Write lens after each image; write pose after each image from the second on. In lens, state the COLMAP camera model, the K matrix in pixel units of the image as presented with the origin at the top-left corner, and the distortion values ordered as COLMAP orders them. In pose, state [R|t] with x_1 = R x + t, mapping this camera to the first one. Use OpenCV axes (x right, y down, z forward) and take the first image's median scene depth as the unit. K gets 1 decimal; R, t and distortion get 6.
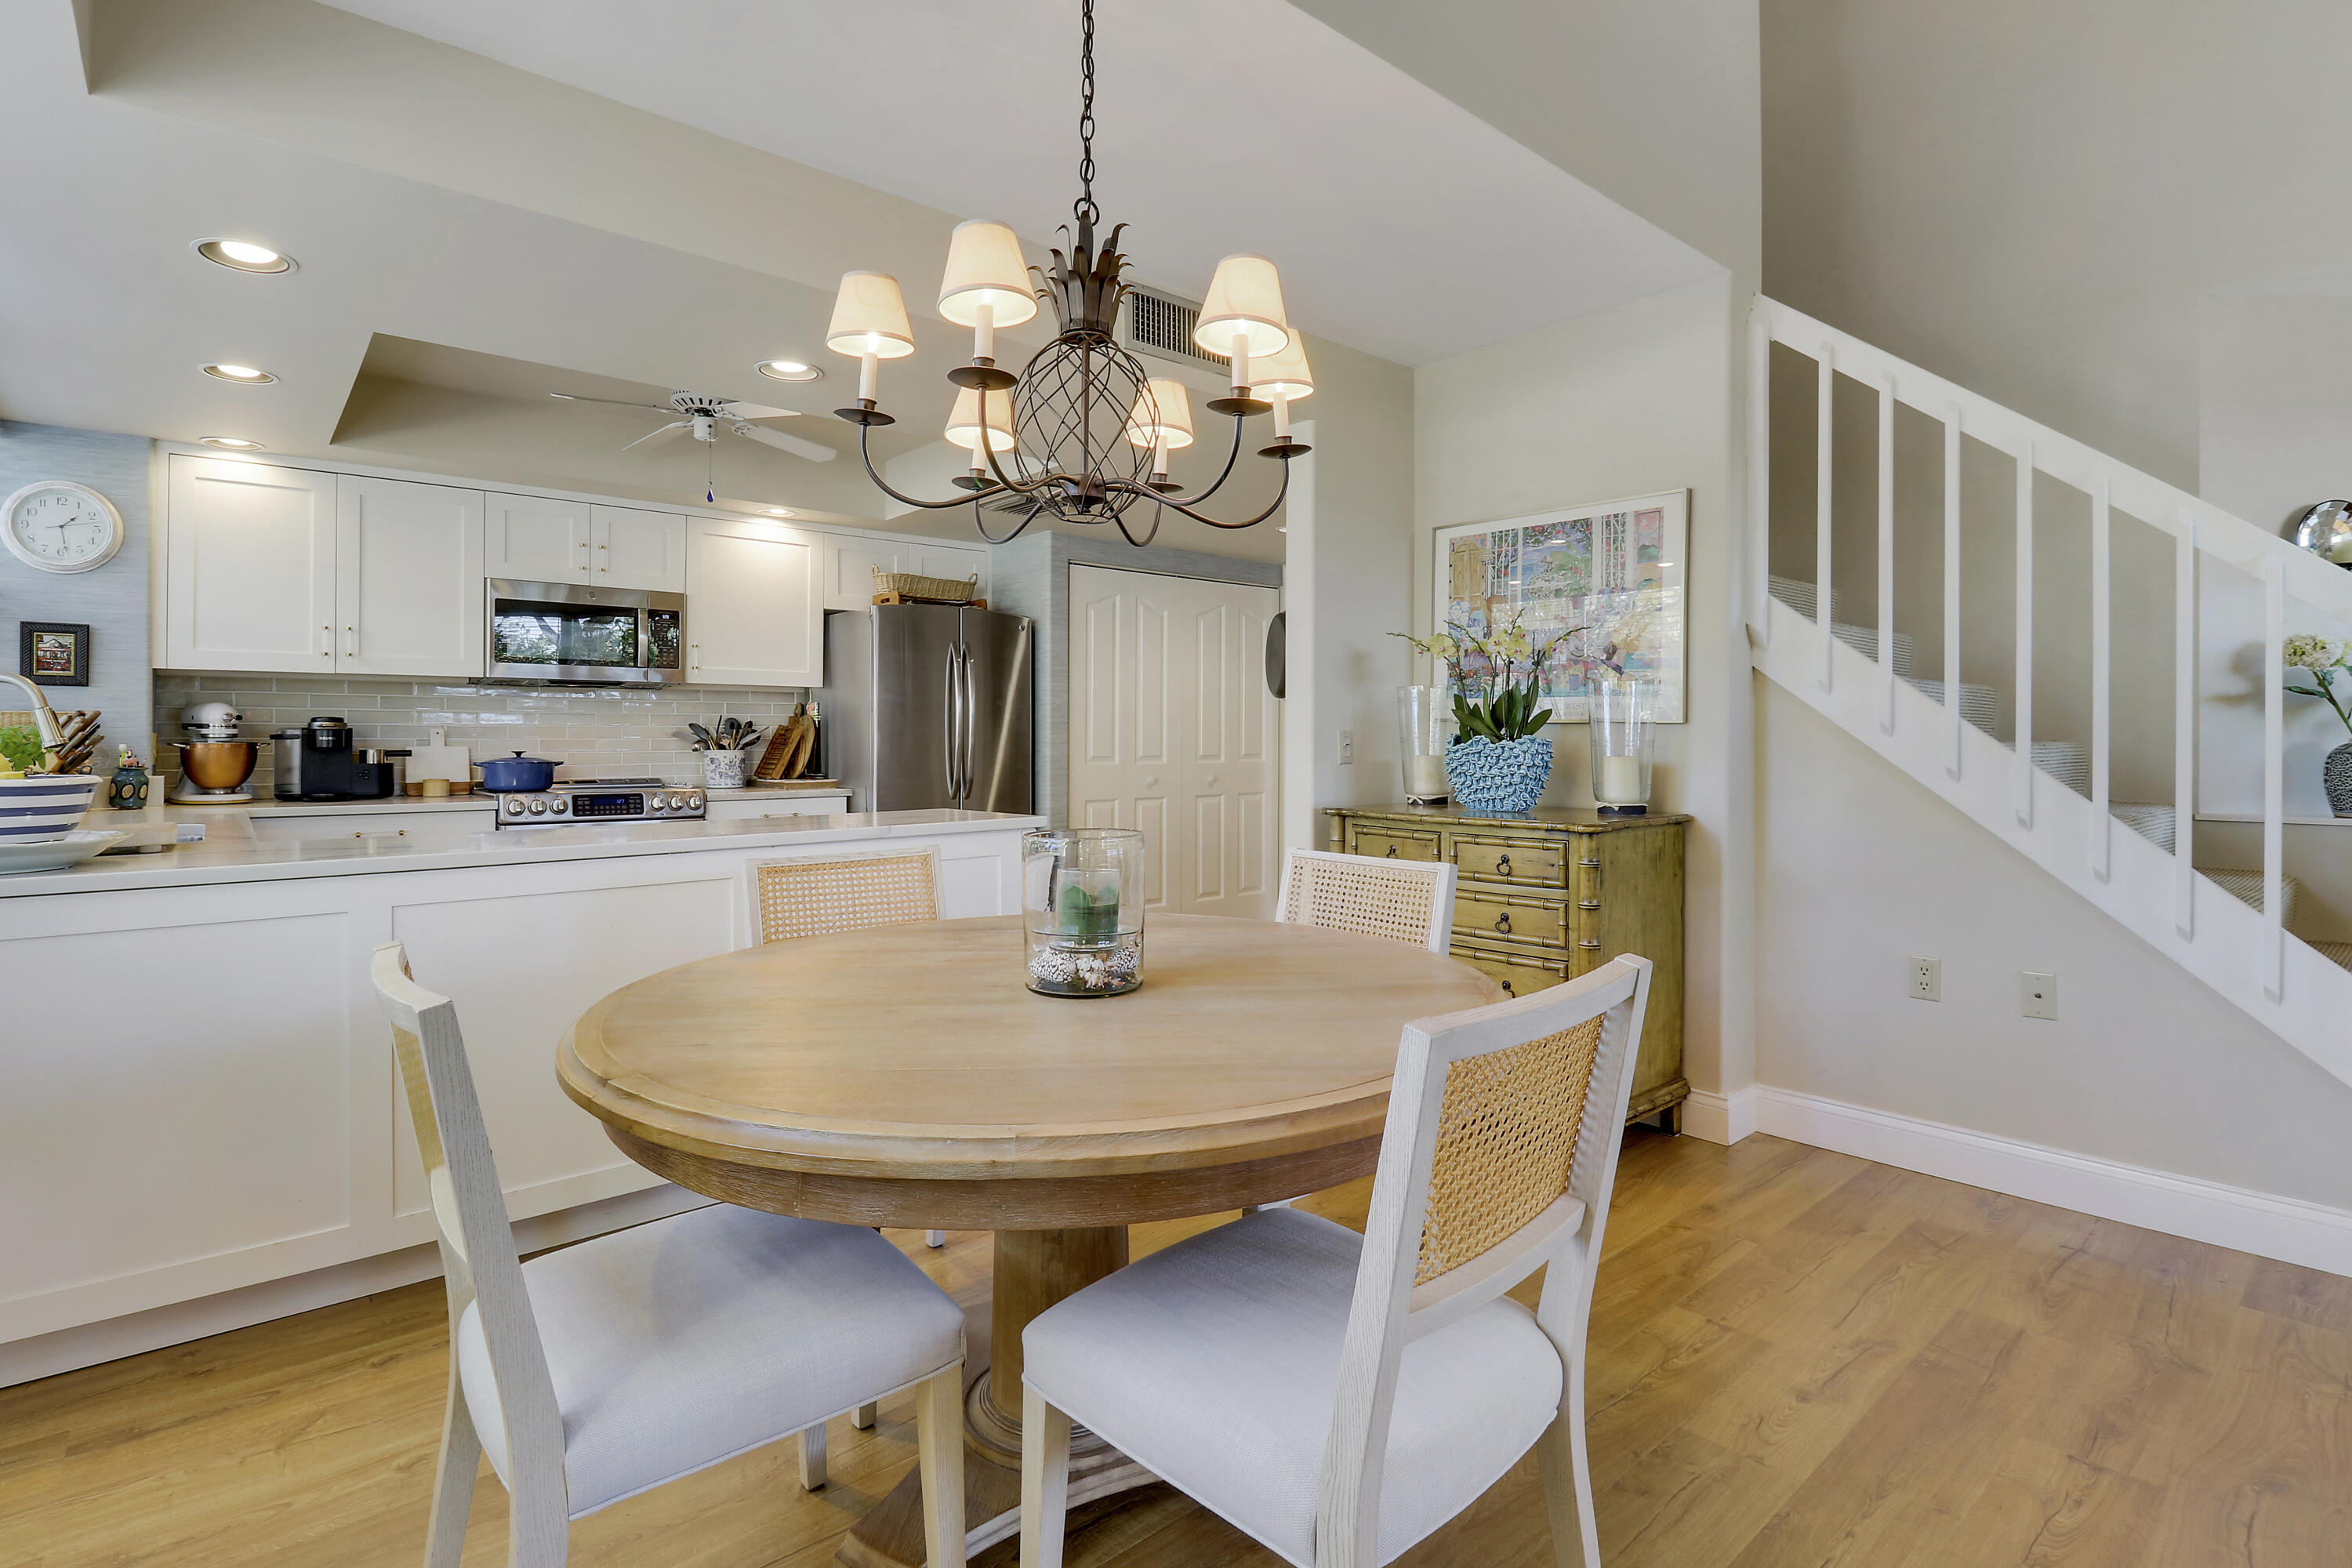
lens RADIAL K [[1099.5, 0, 1178.4], [0, 1099.5, 734.1], [0, 0, 1]] dist [-0.003601, -0.006350]
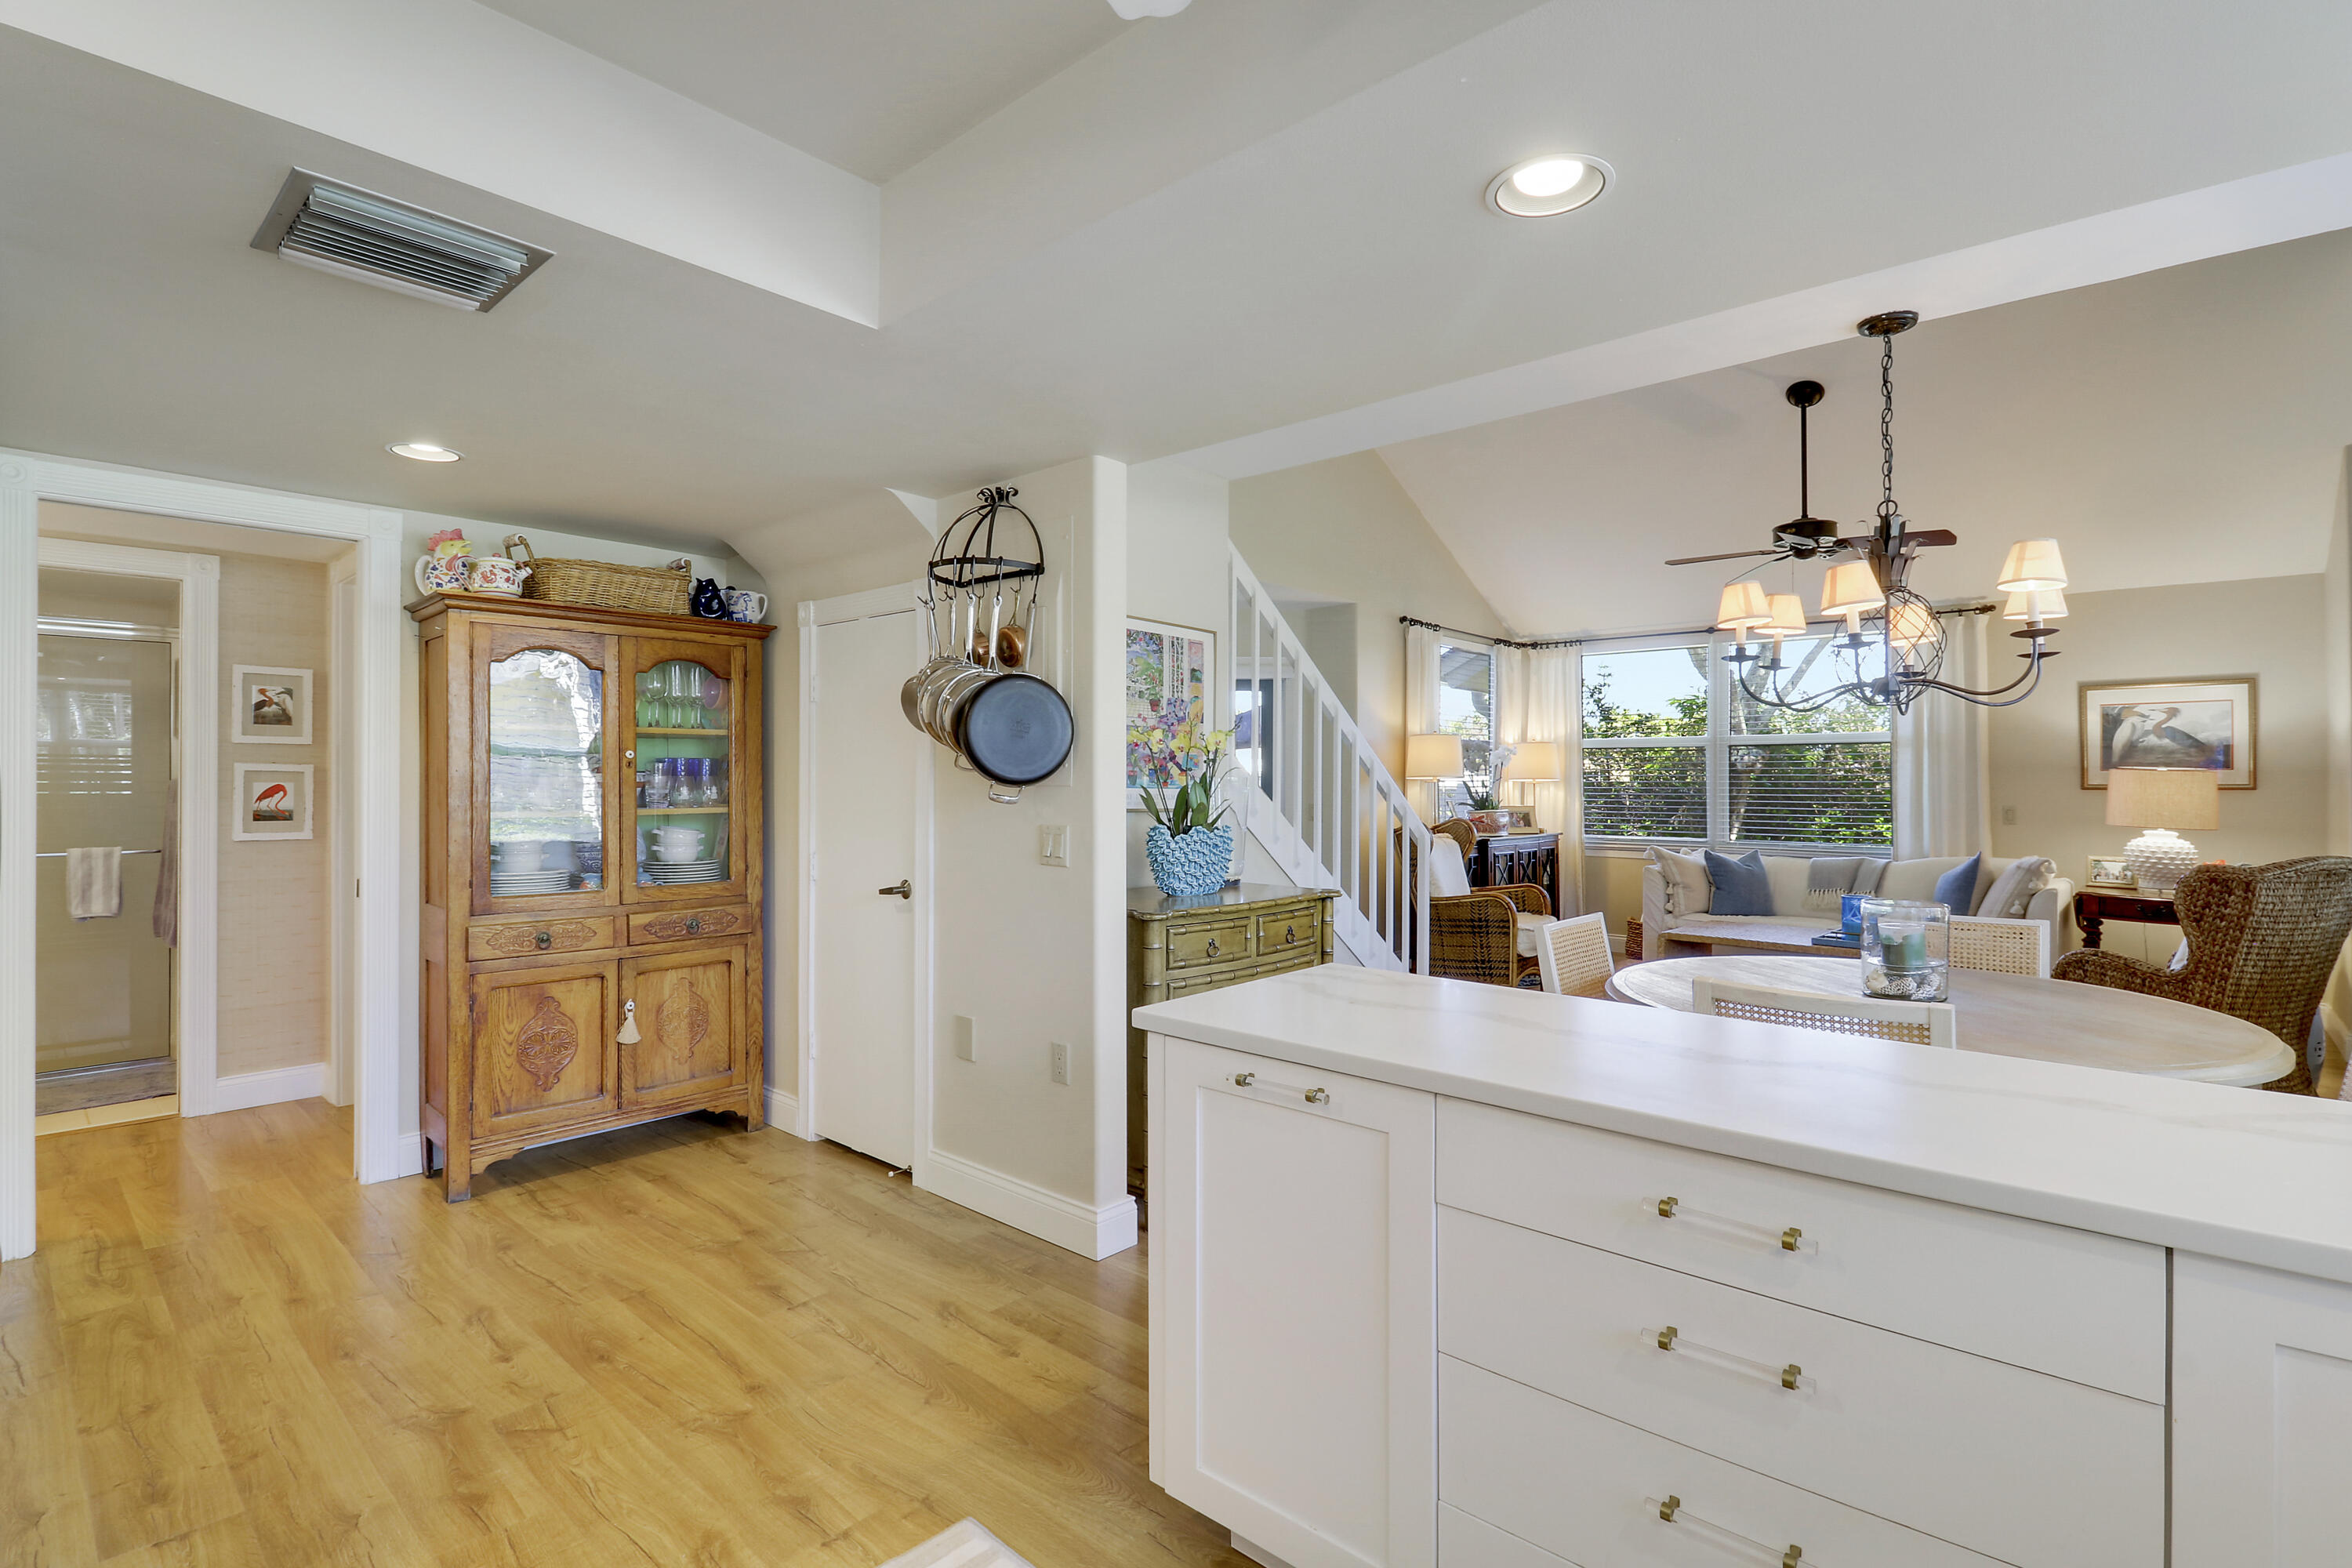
lens RADIAL K [[1099.5, 0, 1144.2], [0, 1099.5, 780.6], [0, 0, 1]] dist [-0.003601, -0.006350]
pose [[-0.136402, 0.006257, 0.990634, -0.643939], [0.000182, 0.999980, -0.006291, -0.030010], [-0.990654, -0.000678, -0.136401, 0.985201]]
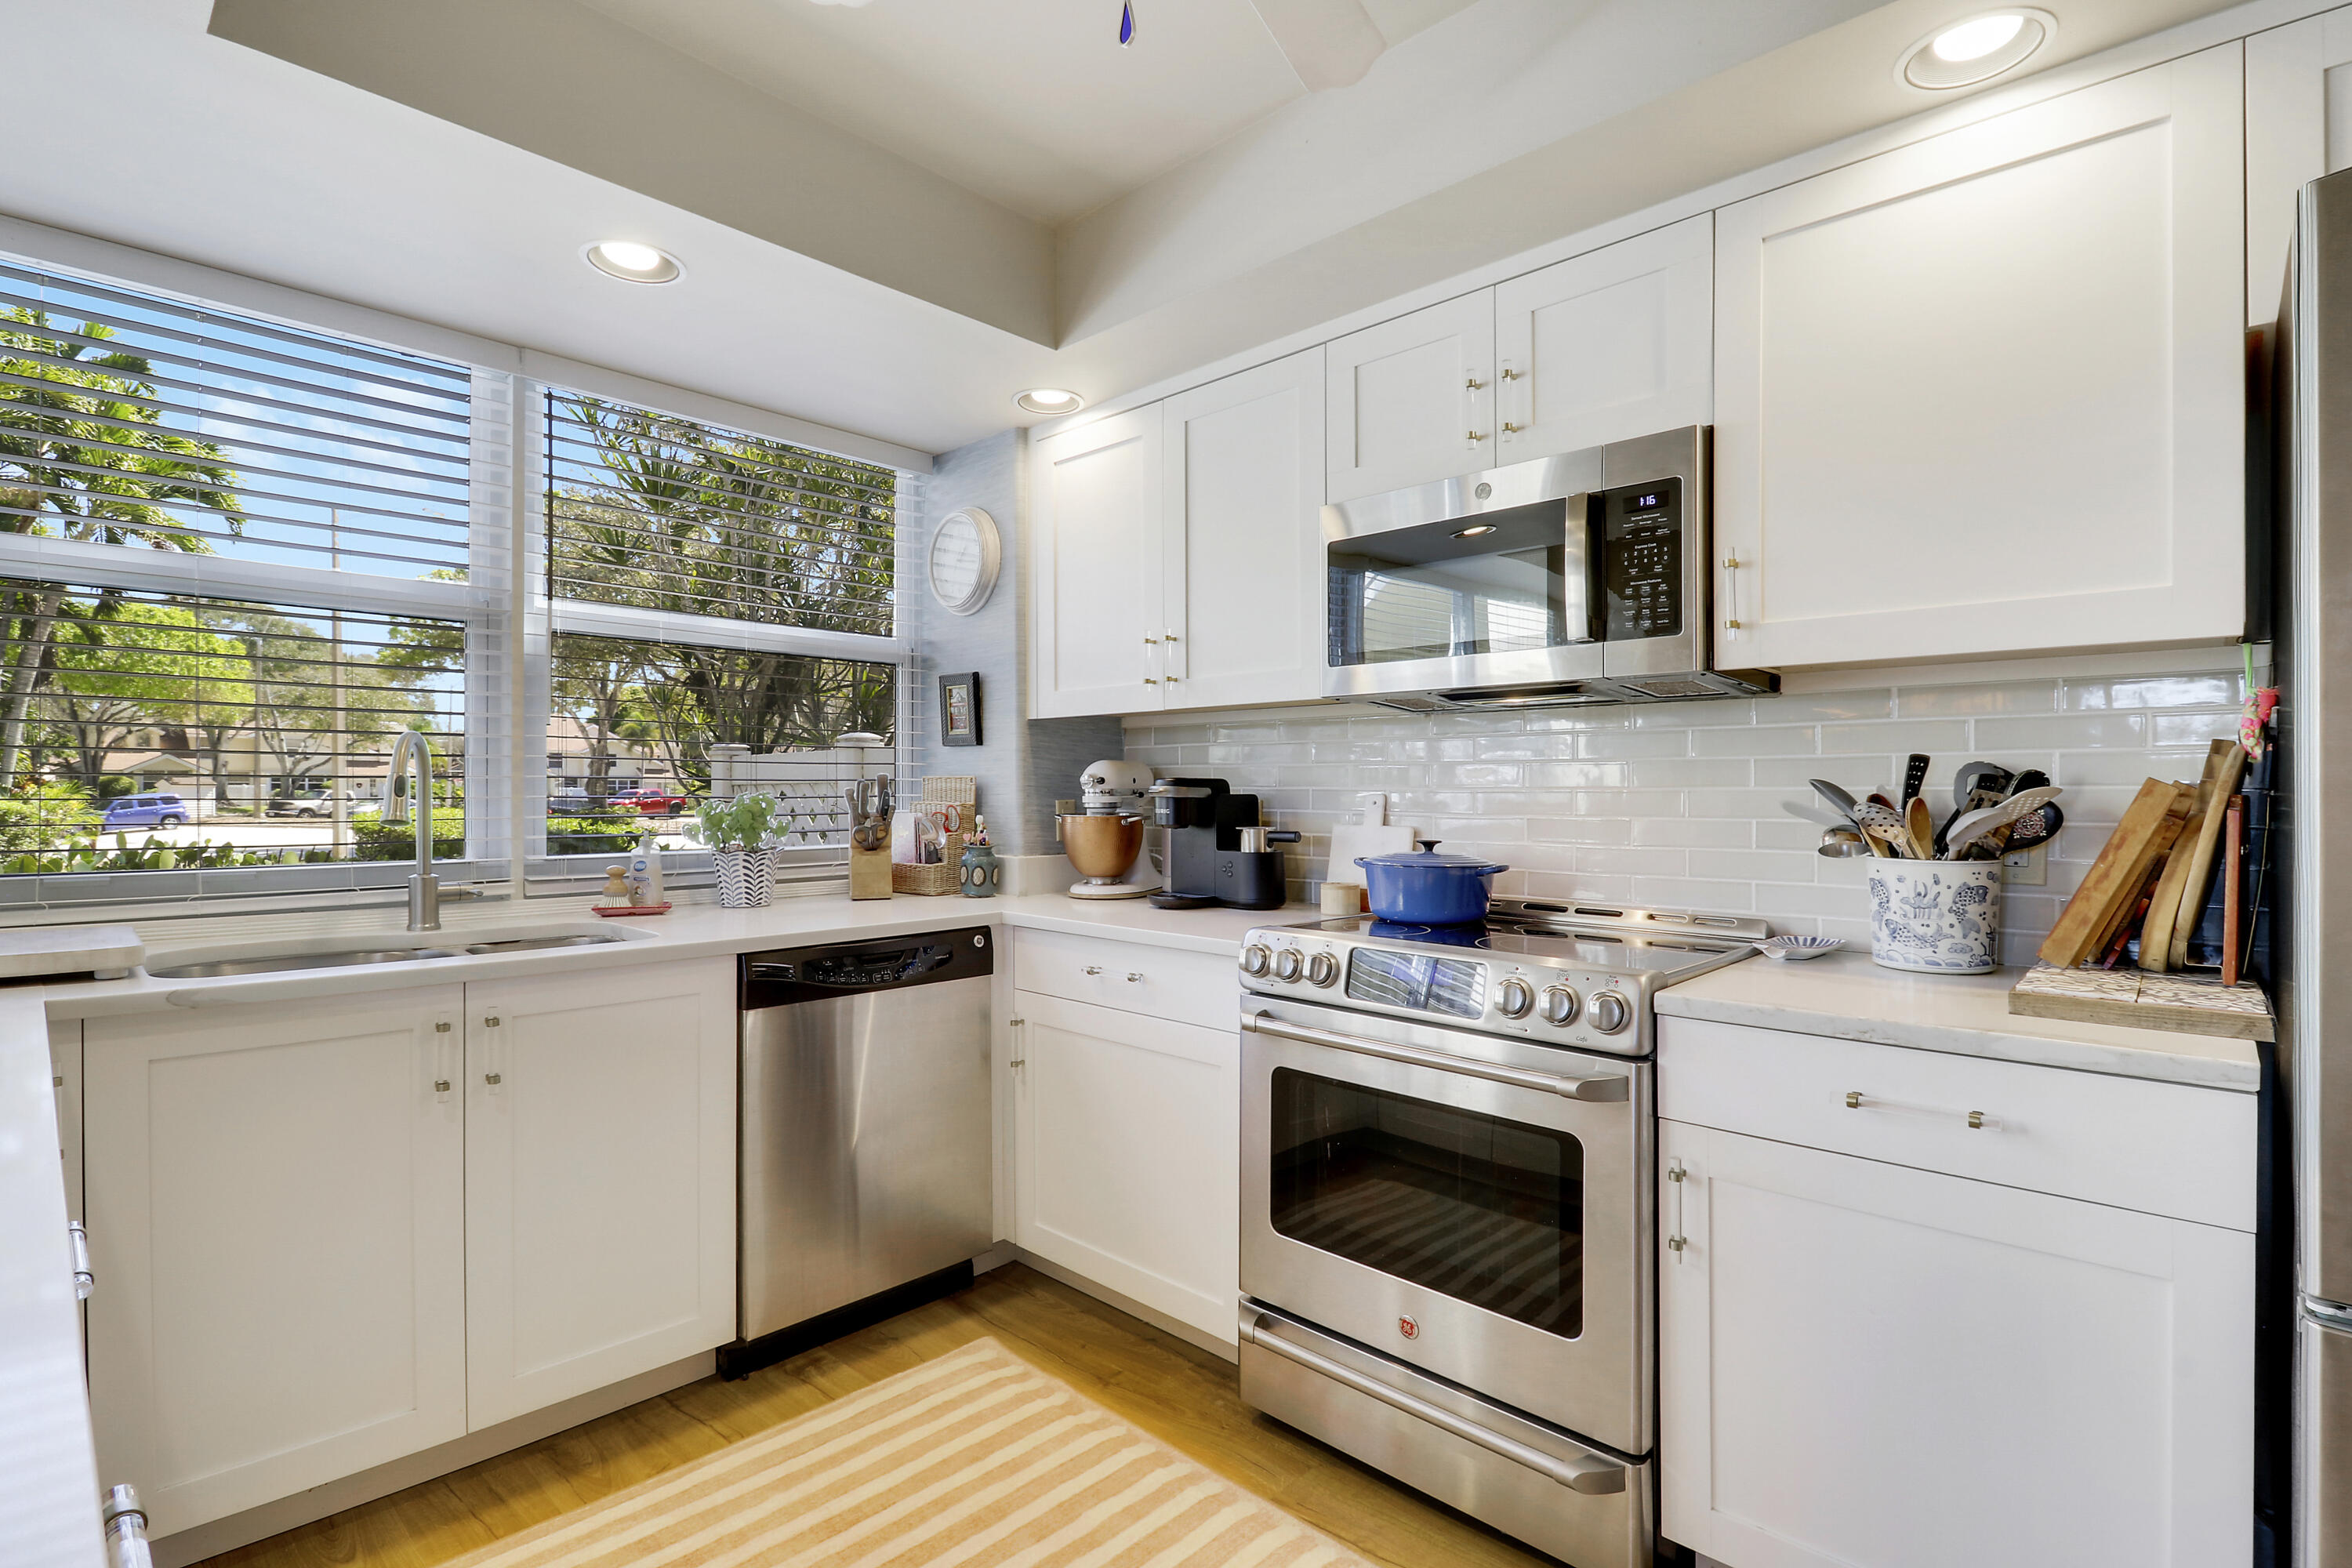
lens RADIAL K [[1099.5, 0, 1183.5], [0, 1099.5, 784.8], [0, 0, 1]] dist [-0.003601, -0.006350]
pose [[0.115814, -0.008913, -0.993231, -0.128277], [-0.003080, 0.999952, -0.009333, -0.005493], [0.993266, 0.004140, 0.115781, 0.931808]]
